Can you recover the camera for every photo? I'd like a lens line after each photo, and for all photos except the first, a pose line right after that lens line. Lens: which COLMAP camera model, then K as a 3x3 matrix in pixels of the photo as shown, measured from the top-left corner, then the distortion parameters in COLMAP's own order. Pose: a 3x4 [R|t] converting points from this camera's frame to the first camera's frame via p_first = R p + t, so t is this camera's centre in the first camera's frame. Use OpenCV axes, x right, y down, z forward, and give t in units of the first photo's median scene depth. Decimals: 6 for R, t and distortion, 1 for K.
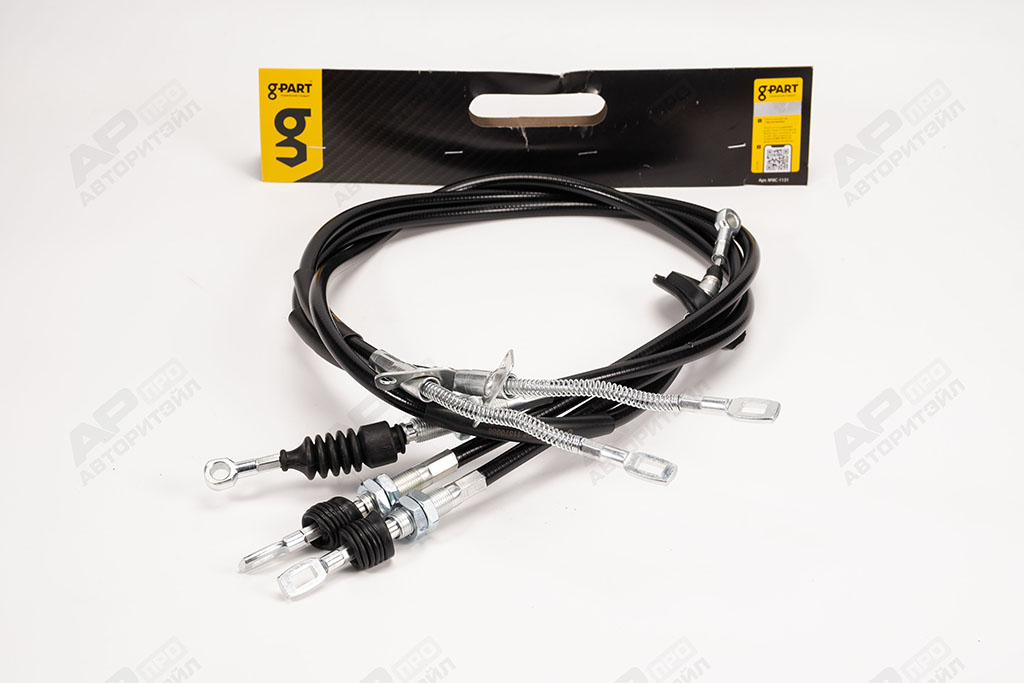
lens RADIAL K [[2149.1, 0, 512.0], [0, 2149.1, 341.5], [0, 0, 1]] dist [0.091397, 0.133813]
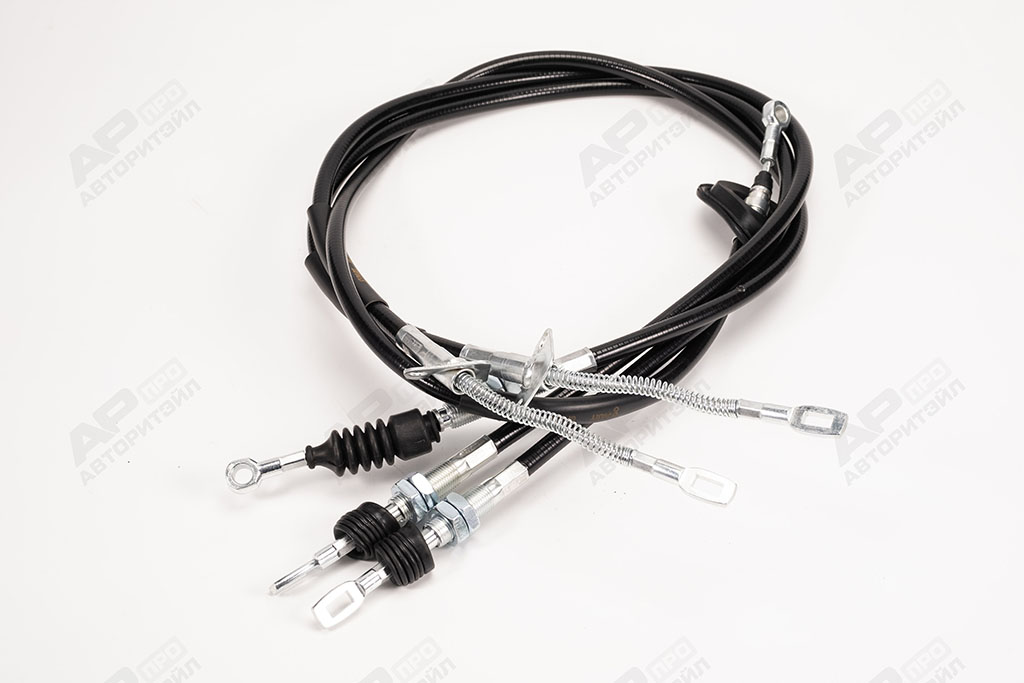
lens RADIAL K [[2149.1, 0, 512.0], [0, 2149.1, 341.5], [0, 0, 1]] dist [0.091397, 0.133813]
pose [[0.999486, -0.031607, -0.005351, -0.012014], [0.032024, 0.976977, 0.210929, -0.187265], [-0.001439, -0.210992, 0.977487, 0.099720]]
